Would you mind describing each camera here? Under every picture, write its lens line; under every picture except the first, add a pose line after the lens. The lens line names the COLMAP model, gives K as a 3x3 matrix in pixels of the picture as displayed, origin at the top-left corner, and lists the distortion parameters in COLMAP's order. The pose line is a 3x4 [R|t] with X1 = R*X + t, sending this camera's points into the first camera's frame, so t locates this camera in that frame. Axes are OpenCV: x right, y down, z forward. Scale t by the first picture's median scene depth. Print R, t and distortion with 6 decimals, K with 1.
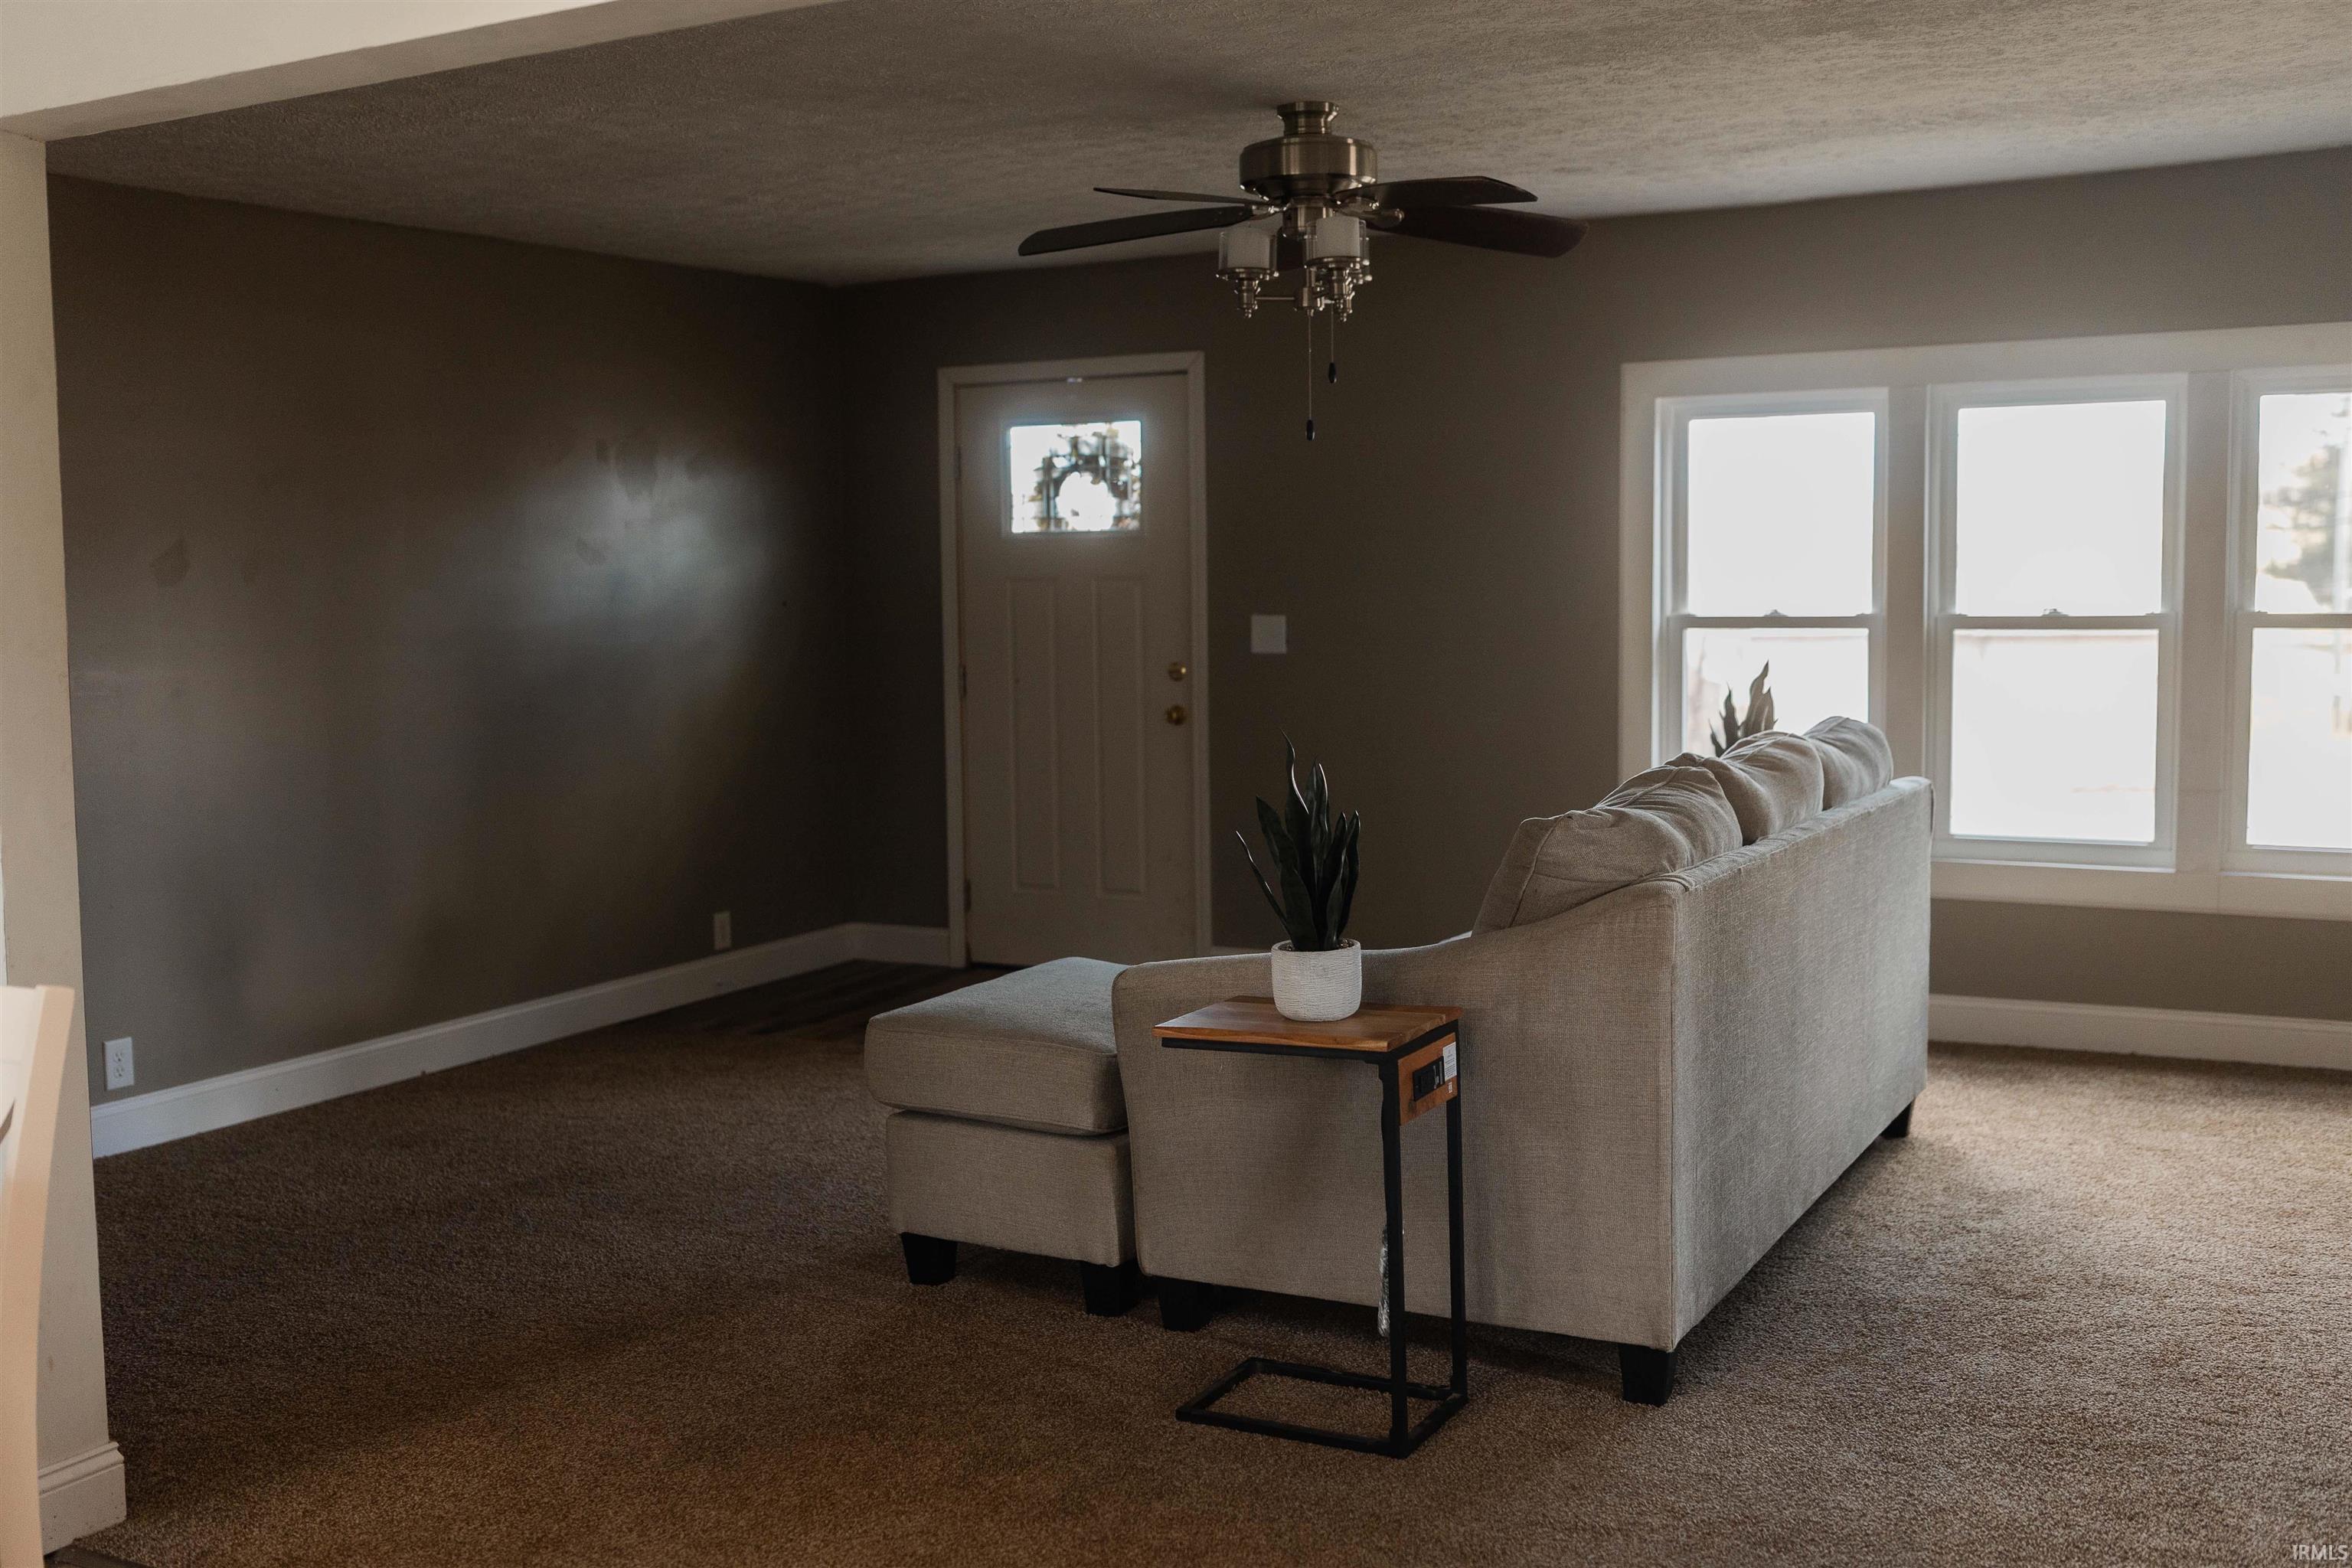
lens RADIAL K [[2314.5, 0, 1203.6], [0, 2314.5, 772.7], [0, 0, 1]] dist [0.000331, 0.000846]
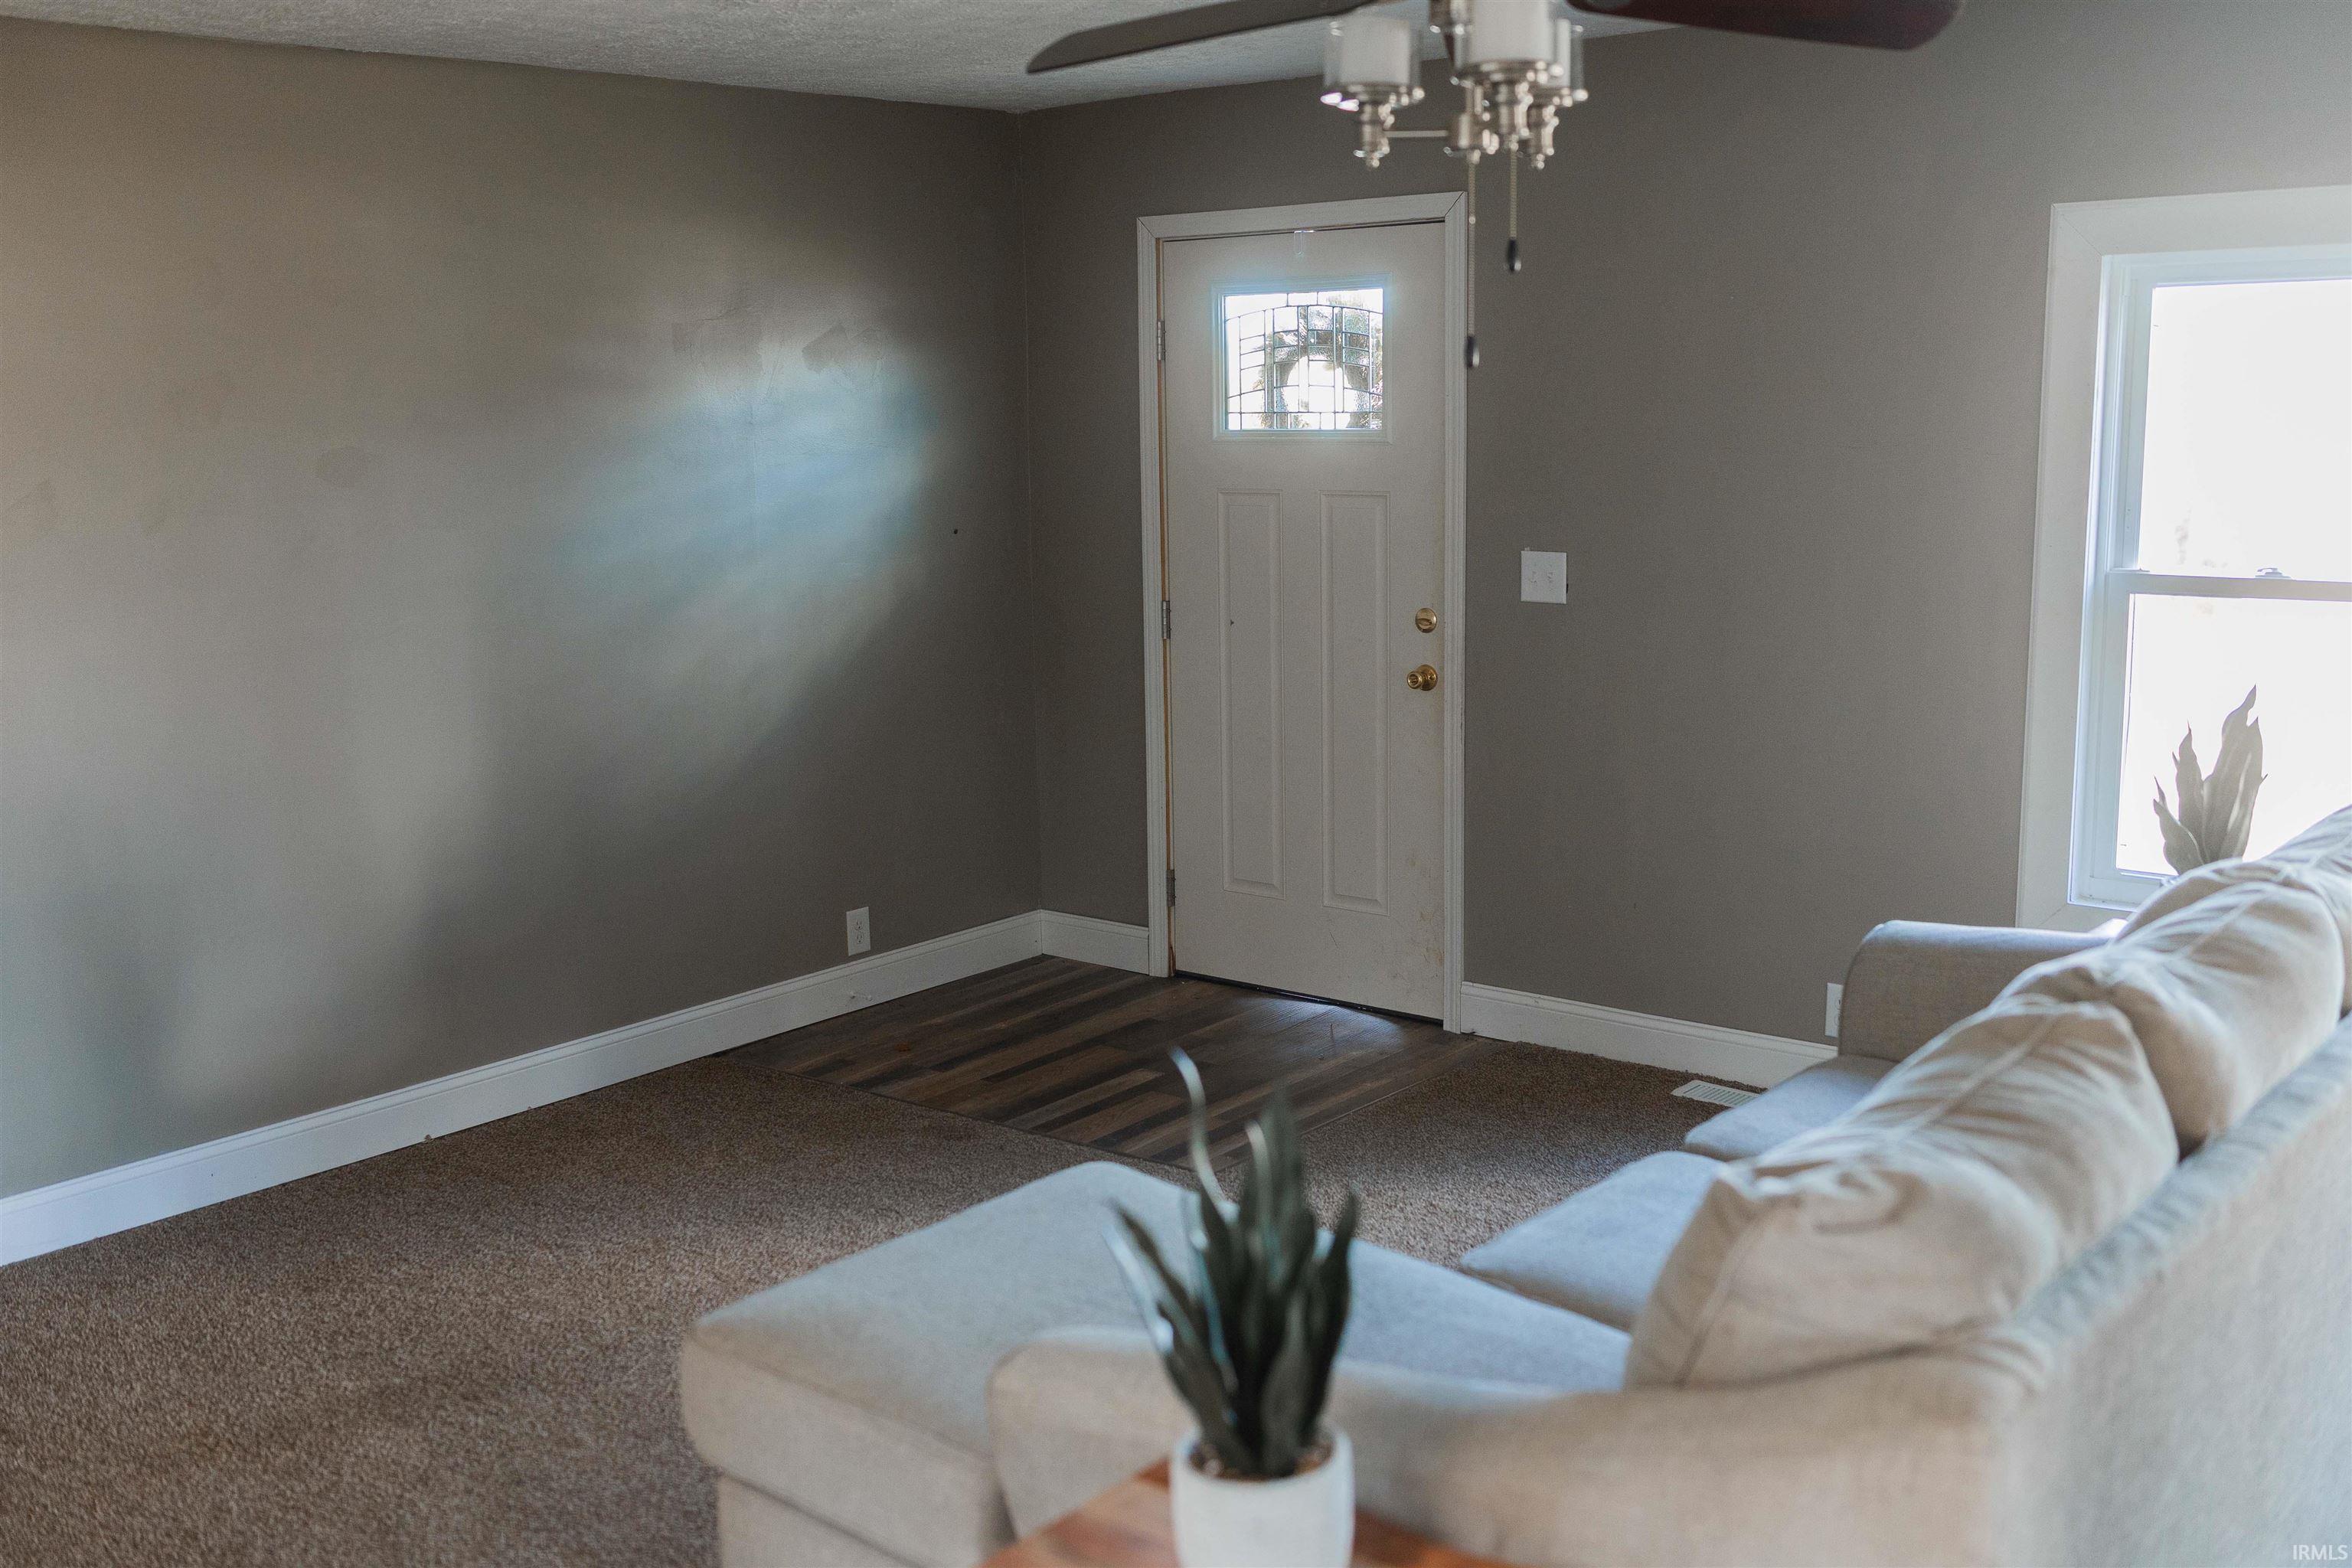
lens RADIAL K [[2344.5, 0, 1178.5], [0, 2344.5, 790.8], [0, 0, 1]] dist [0.003037, 0.015735]
pose [[0.981393, 0.029470, -0.189737, 0.057938], [-0.013776, 0.996412, 0.083507, -0.052647], [0.191517, -0.079339, 0.978277, 0.233918]]
